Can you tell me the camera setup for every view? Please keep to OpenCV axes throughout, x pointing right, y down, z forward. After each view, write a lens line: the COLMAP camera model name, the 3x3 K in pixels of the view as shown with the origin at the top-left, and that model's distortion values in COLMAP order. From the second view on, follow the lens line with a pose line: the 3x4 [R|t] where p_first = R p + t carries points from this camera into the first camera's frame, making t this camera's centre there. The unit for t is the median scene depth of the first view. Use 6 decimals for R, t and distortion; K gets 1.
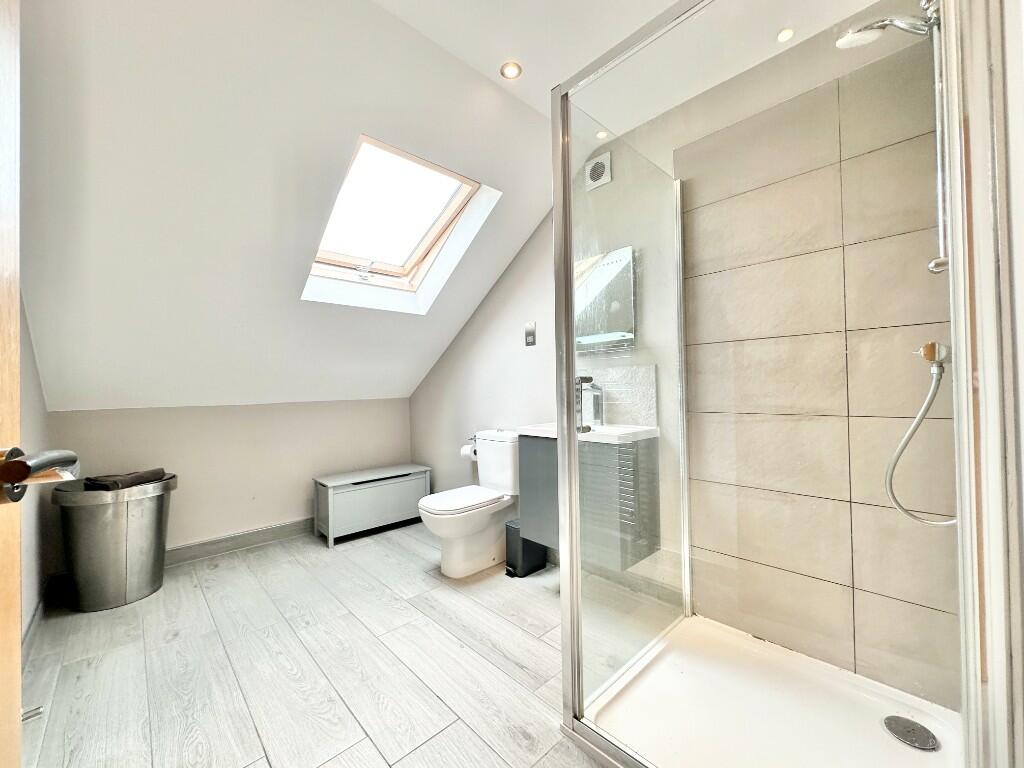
lens RADIAL K [[410.7, 0, 509.4], [0, 410.7, 383.3], [0, 0, 1]] dist [0.000596, 0.000152]
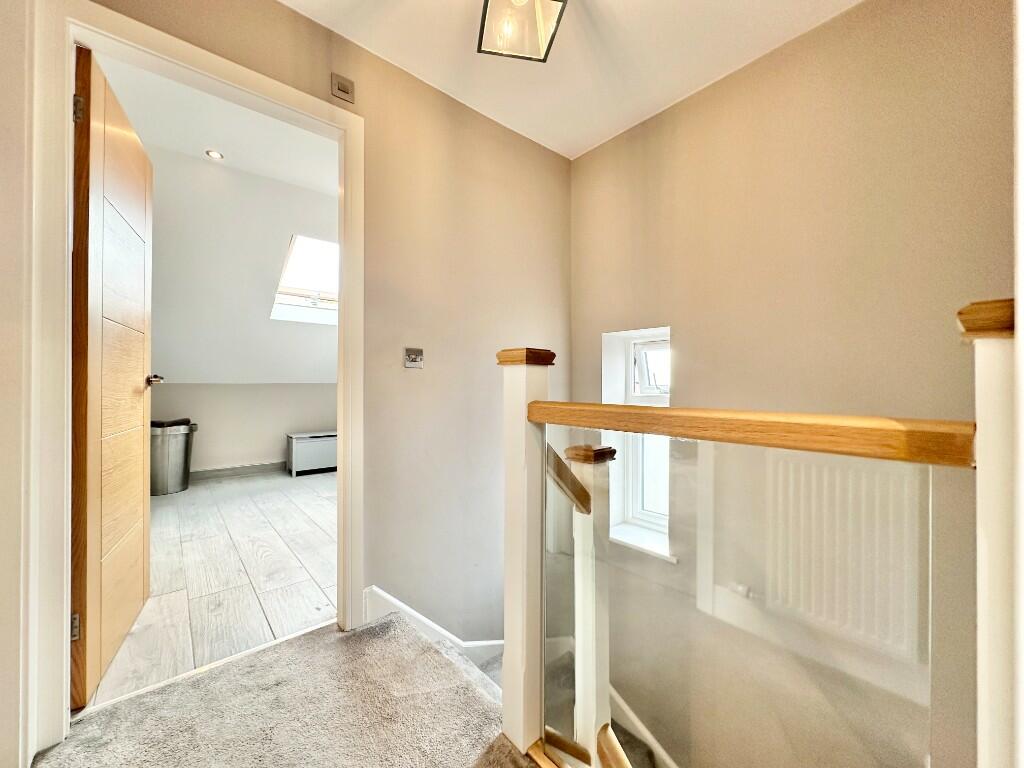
lens RADIAL K [[424.2, 0, 512.0], [0, 424.2, 384.0], [0, 0, 1]] dist [0.000515, -0.000141]
pose [[0.997832, 0.027718, -0.059686, 0.537450], [-0.027195, 0.999584, 0.009570, 0.017629], [0.059927, -0.007926, 0.998171, -0.611459]]
